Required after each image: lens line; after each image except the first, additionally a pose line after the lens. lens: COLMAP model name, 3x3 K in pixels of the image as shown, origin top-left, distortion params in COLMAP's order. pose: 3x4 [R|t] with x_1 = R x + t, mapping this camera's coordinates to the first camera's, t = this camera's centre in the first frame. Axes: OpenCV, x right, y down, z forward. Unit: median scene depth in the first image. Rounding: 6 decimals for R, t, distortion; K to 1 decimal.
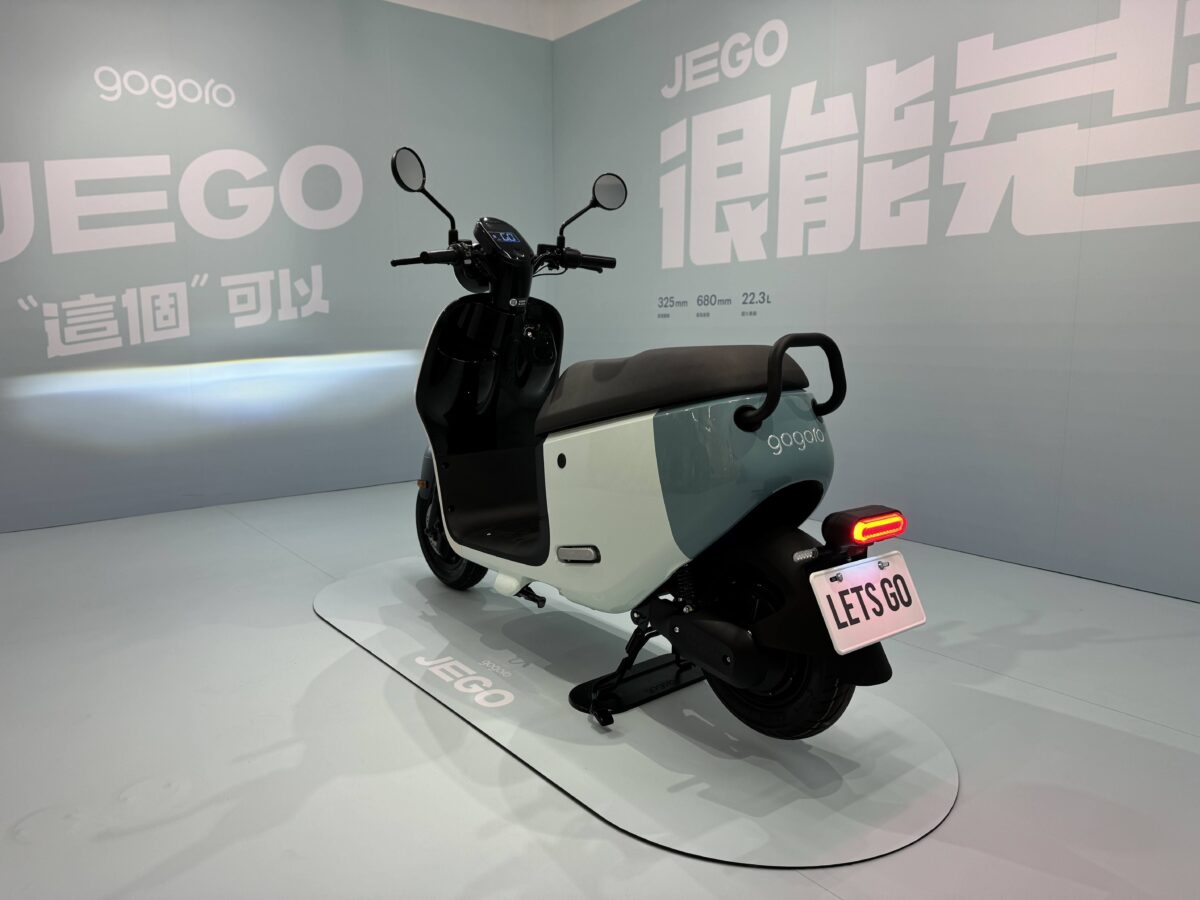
lens RADIAL K [[859.5, 0, 600.0], [0, 859.5, 450.0], [0, 0, 1]] dist [0.056118, -0.105257]
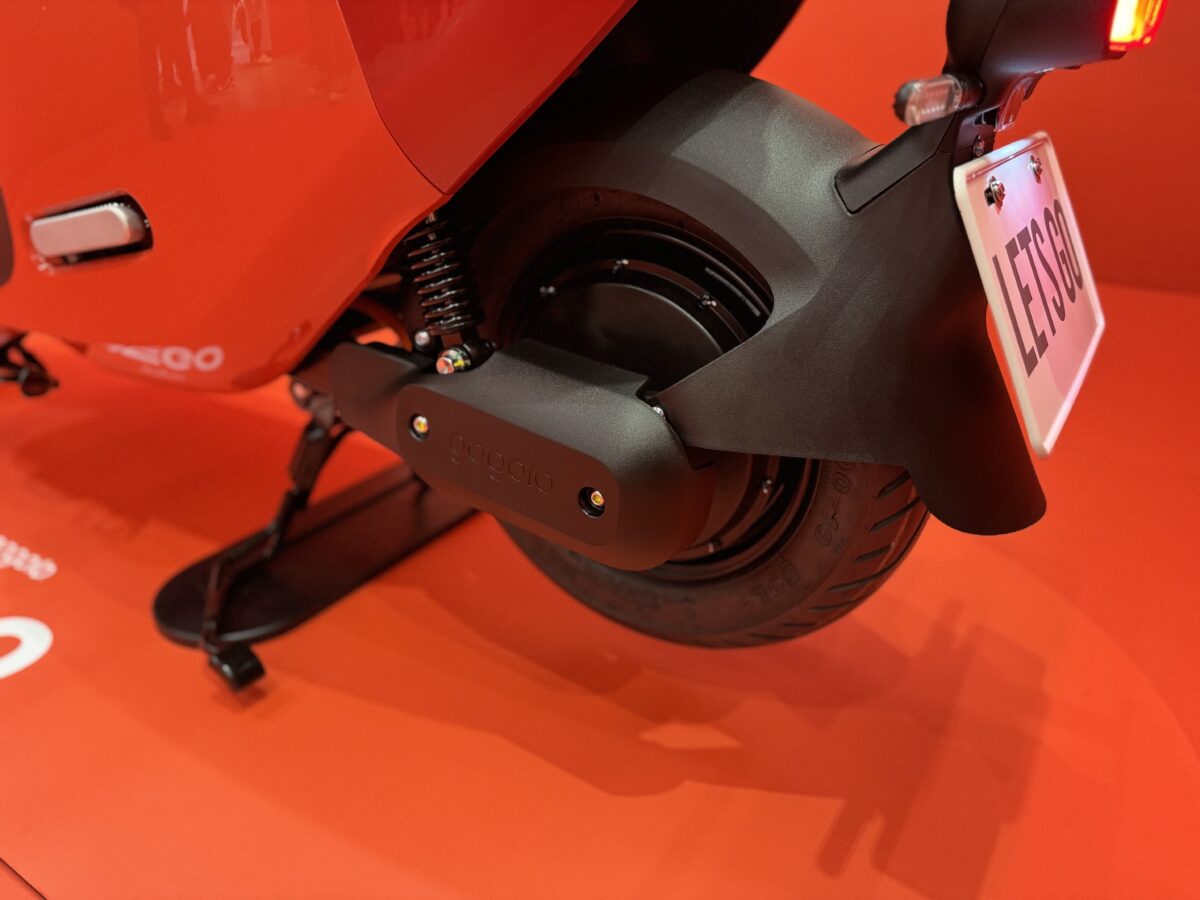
lens RADIAL K [[859.5, 0, 600.0], [0, 859.5, 450.0], [0, 0, 1]] dist [0.056118, -0.105257]
pose [[0.940892, -0.135668, 0.310348, 0.046671], [0.038664, 0.953307, 0.299518, 0.113534], [-0.336492, -0.269815, 0.902204, 0.633626]]
